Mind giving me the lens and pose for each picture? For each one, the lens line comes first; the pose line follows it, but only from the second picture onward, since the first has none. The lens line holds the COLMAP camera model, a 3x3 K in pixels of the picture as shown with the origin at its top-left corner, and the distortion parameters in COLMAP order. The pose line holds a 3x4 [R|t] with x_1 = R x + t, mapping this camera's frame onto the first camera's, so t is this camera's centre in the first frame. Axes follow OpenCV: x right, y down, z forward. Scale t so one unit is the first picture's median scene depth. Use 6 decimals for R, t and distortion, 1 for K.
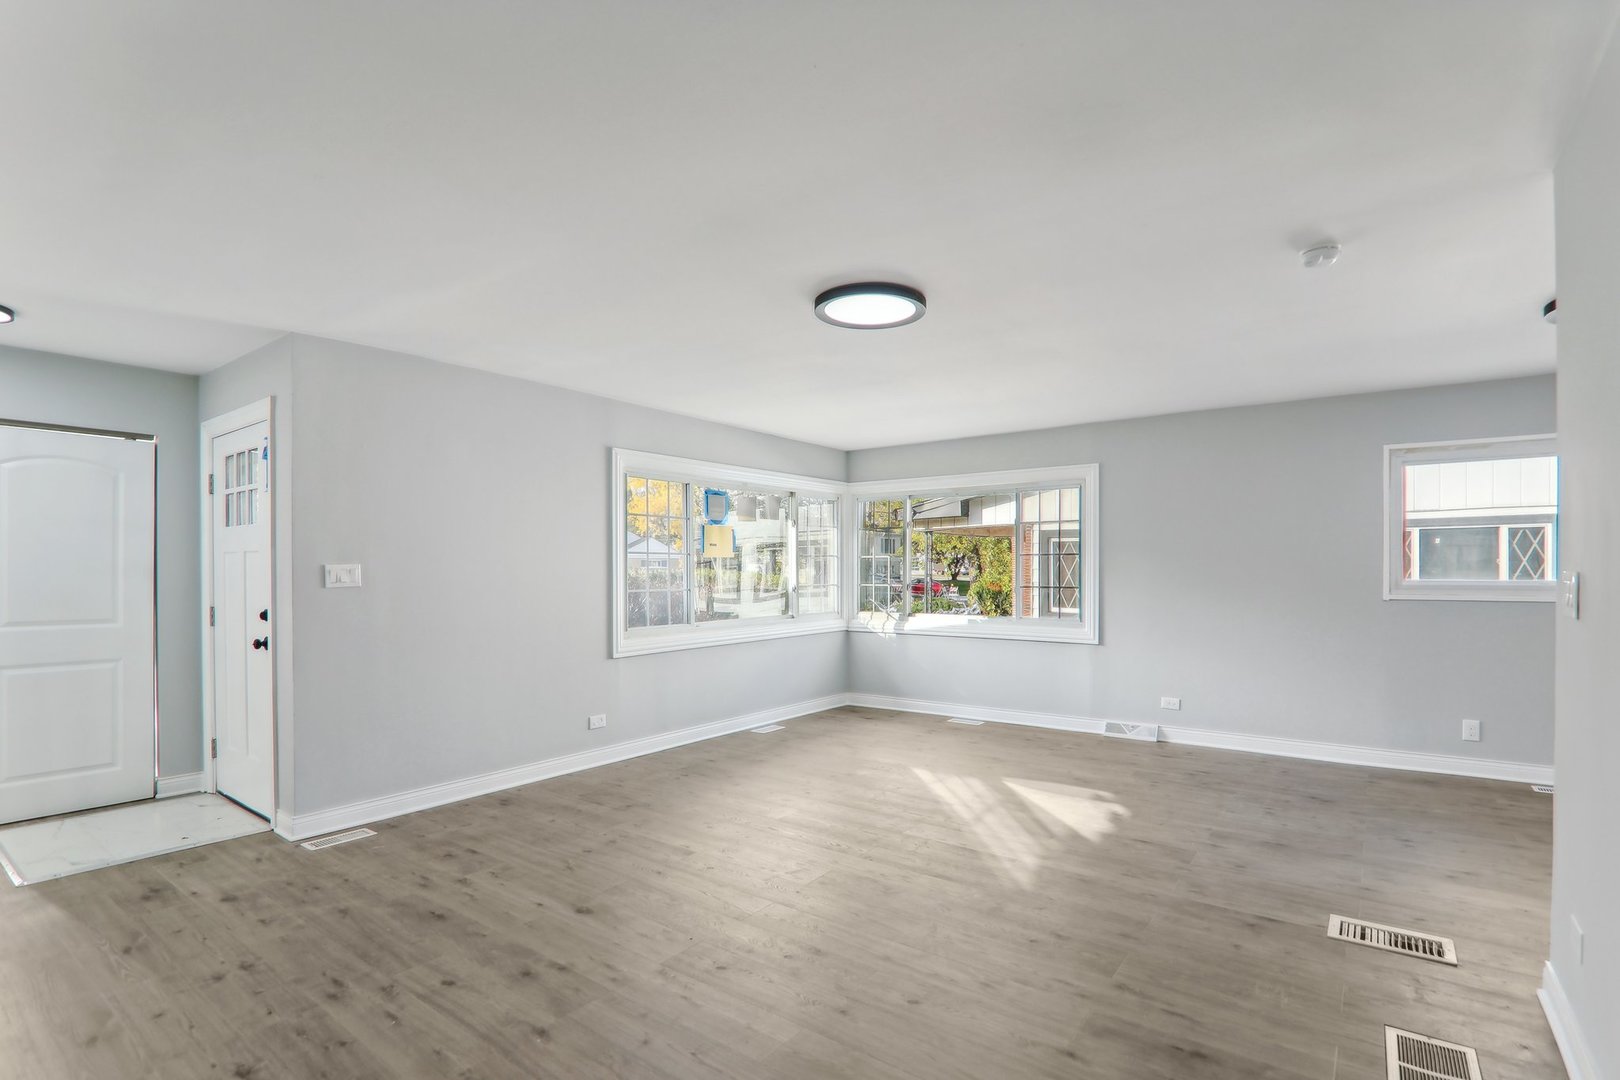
lens RADIAL K [[773.9, 0, 811.2], [0, 773.9, 571.9], [0, 0, 1]] dist [-0.021931, -0.000033]
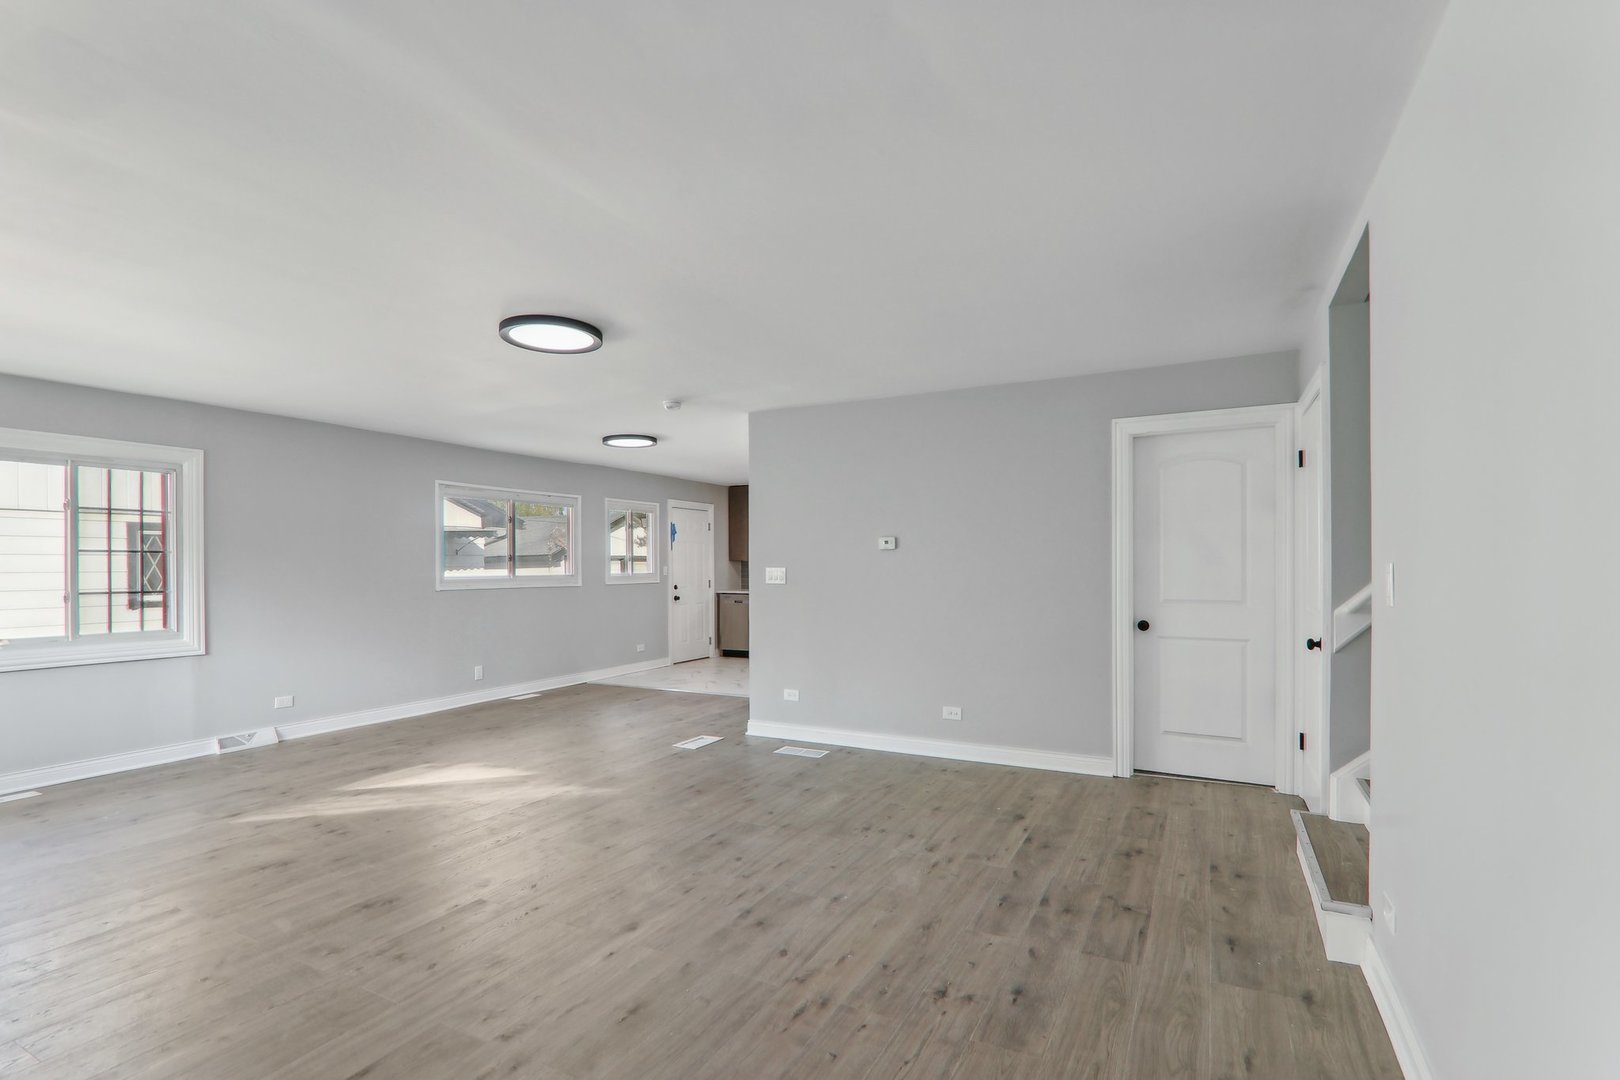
lens RADIAL K [[764.7, 0, 828.9], [0, 764.7, 596.7], [0, 0, 1]] dist [-0.028916, 0.000150]
pose [[-0.182035, -0.035763, 0.982642, -0.929334], [0.008512, 0.999244, 0.037944, 0.000764], [-0.983255, 0.015272, -0.181593, 0.691098]]
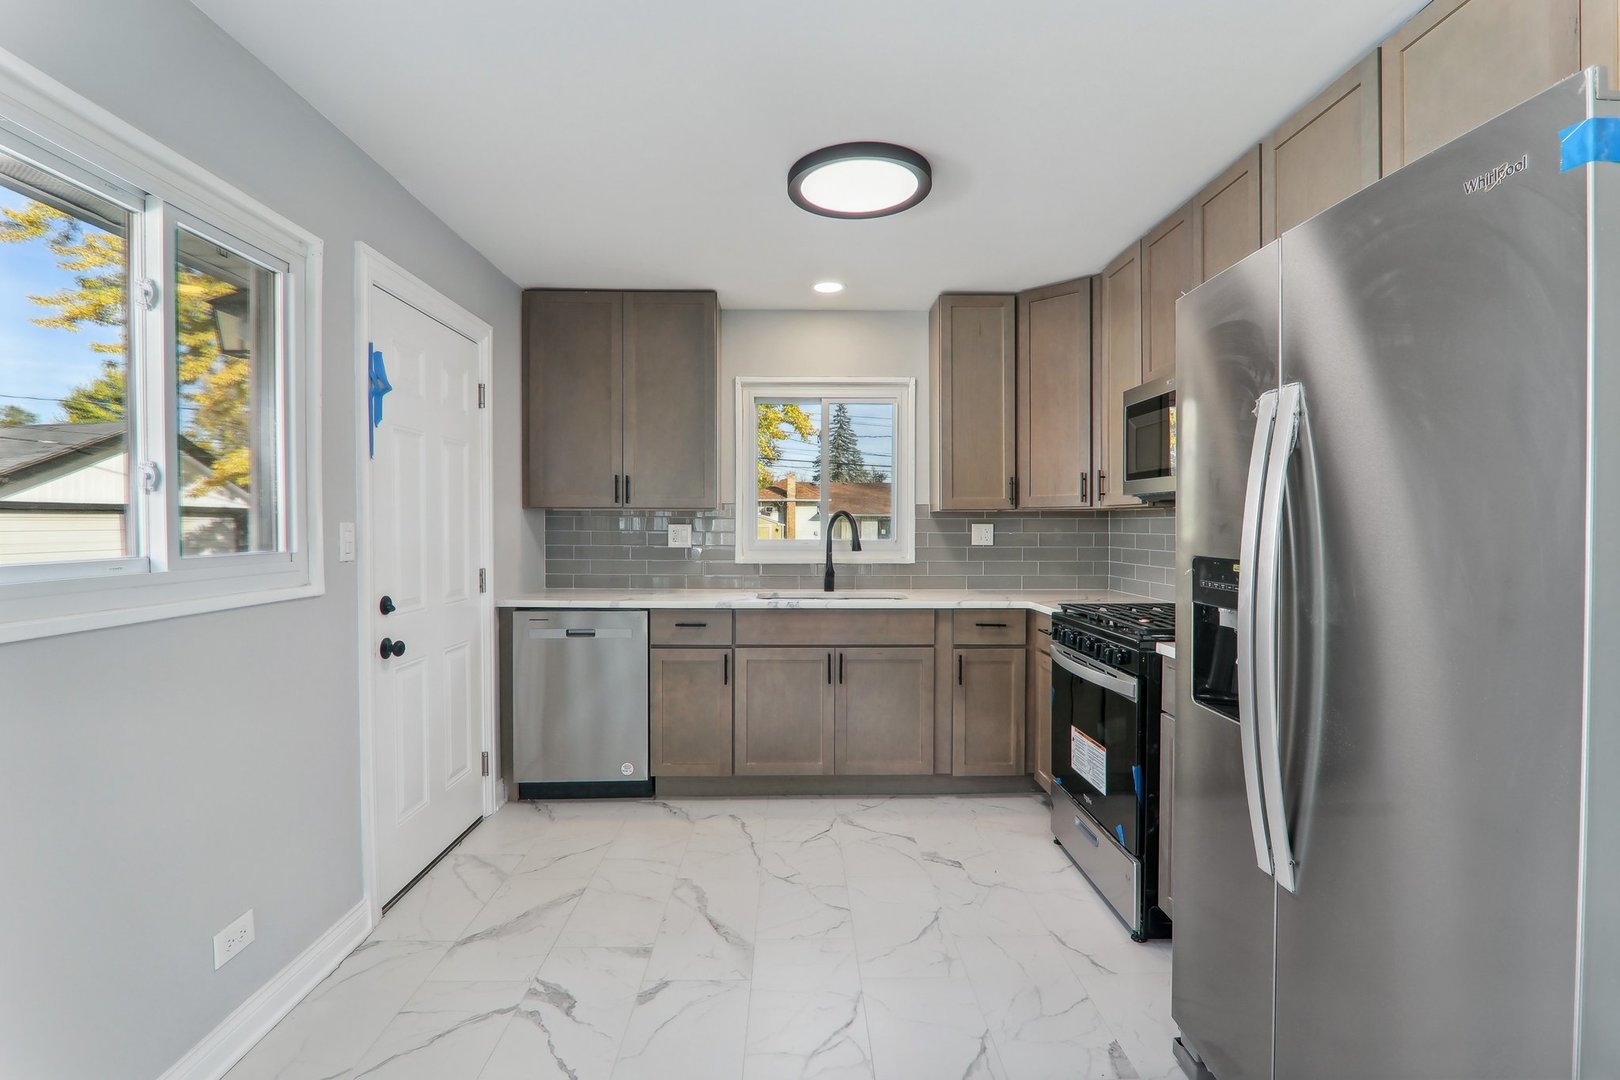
lens RADIAL K [[749.8, 0, 816.7], [0, 749.8, 542.0], [0, 0, 1]] dist [-0.016360, 0.000196]
pose [[-0.624074, -0.012887, 0.781259, 0.950453], [0.003634, 0.999805, 0.019394, -0.001958], [-0.781357, 0.014943, -0.623906, 0.837923]]
